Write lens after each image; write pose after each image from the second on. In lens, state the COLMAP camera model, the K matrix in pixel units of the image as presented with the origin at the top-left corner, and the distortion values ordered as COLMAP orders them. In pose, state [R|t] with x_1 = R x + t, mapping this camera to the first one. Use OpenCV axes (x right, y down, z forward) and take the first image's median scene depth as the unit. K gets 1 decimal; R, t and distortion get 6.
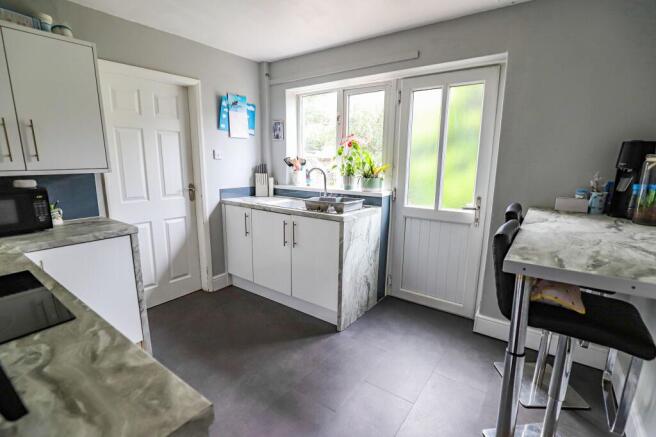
lens RADIAL K [[304.5, 0, 331.6], [0, 304.5, 218.0], [0, 0, 1]] dist [-0.032917, 0.008211]
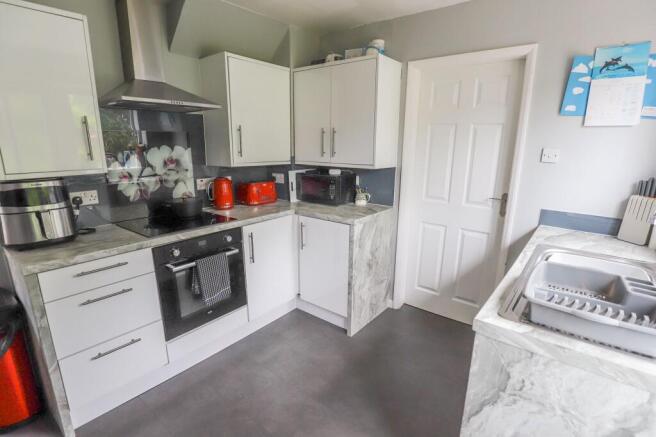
lens RADIAL K [[327.3, 0, 328.0], [0, 327.3, 218.5], [0, 0, 1]] dist [-0.024120, -0.000145]
pose [[-0.042159, 0.223499, -0.973792, 0.340880], [-0.198923, 0.953267, 0.227401, -0.149259], [0.979108, 0.203296, 0.004270, 0.586154]]
